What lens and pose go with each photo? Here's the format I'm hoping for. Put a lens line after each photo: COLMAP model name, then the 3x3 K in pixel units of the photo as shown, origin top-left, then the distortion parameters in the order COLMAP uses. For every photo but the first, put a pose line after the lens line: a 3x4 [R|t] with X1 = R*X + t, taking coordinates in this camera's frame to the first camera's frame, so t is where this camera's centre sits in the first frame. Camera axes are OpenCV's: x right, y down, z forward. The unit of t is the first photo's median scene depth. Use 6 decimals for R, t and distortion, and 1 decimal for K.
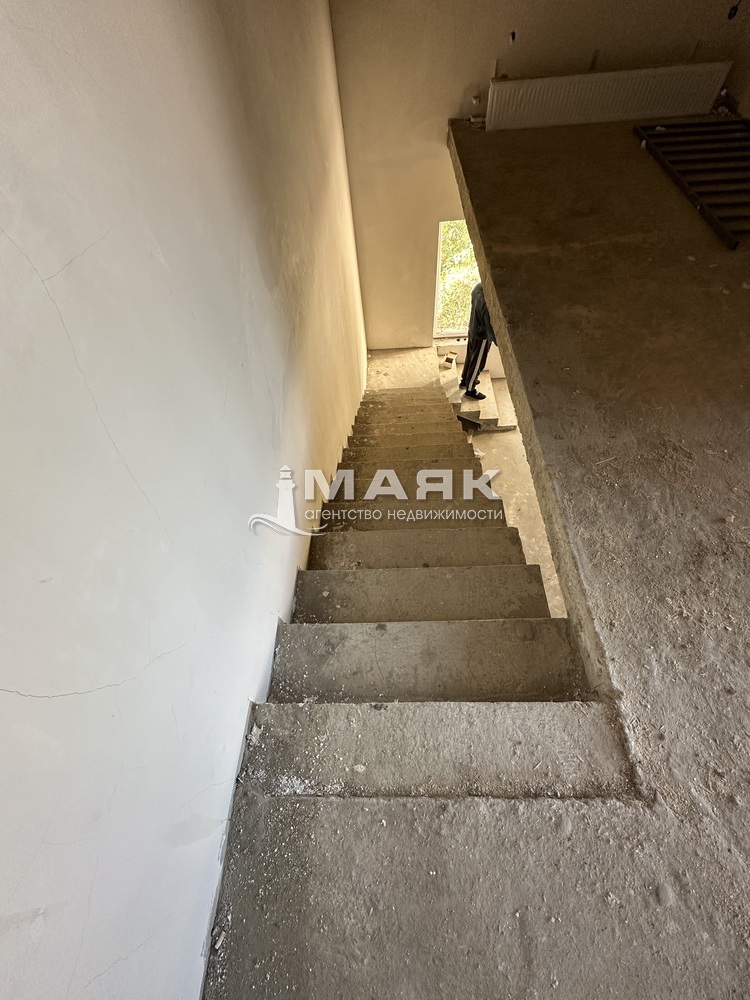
lens RADIAL K [[398.5, 0, 375.0], [0, 398.5, 500.0], [0, 0, 1]] dist [-0.003066, 0.000724]
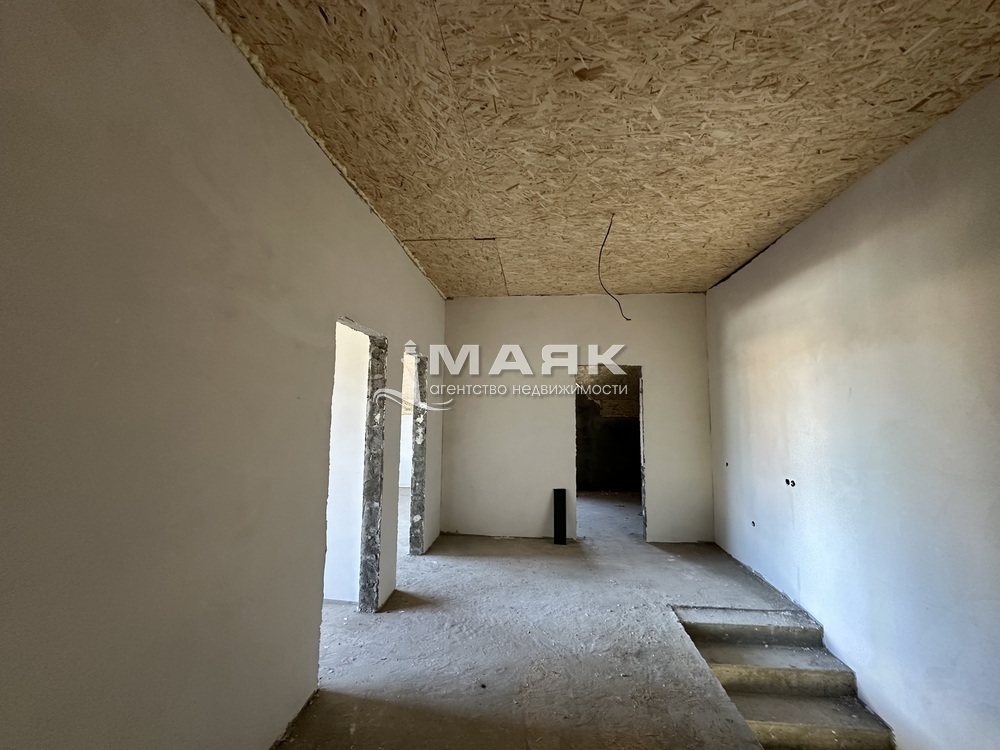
lens RADIAL K [[398.5, 0, 500.0], [0, 398.5, 375.0], [0, 0, 1]] dist [-0.003066, 0.000724]
pose [[-0.994261, 0.074676, 0.076612, 1.410281], [0.106411, 0.616167, 0.780394, -2.648117], [0.011071, 0.784068, -0.620577, 1.281564]]
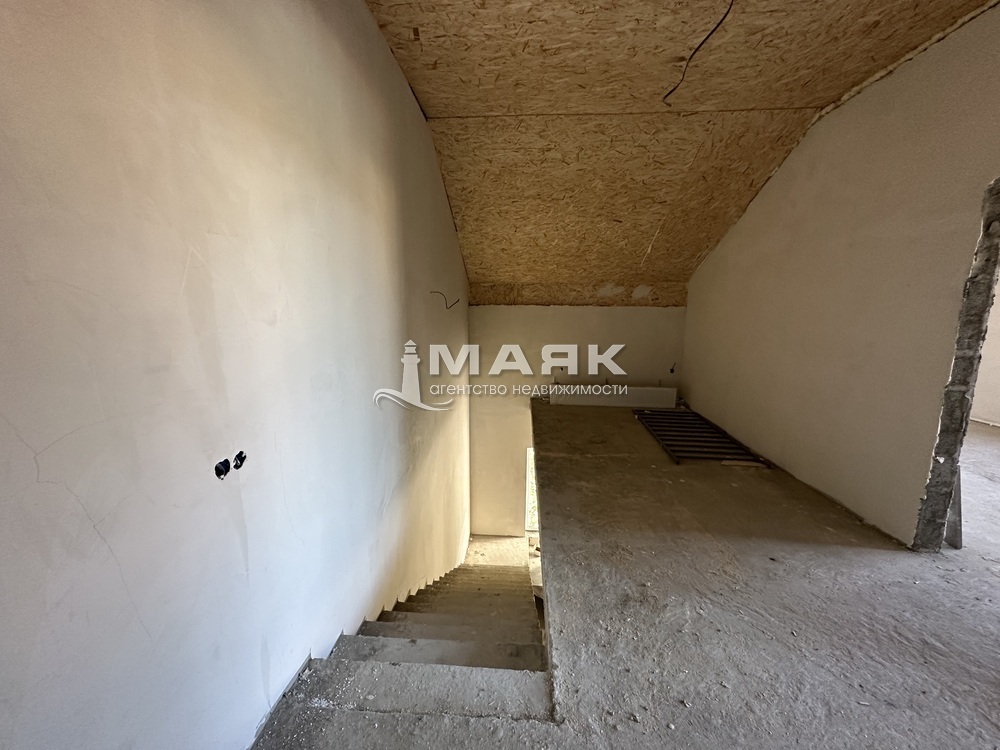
lens RADIAL K [[398.5, 0, 500.0], [0, 398.5, 375.0], [0, 0, 1]] dist [-0.003066, 0.000724]
pose [[0.995380, 0.089127, -0.035711, 0.342389], [-0.086688, 0.674306, -0.733346, 0.821396], [-0.041281, 0.733053, 0.678917, -0.773879]]
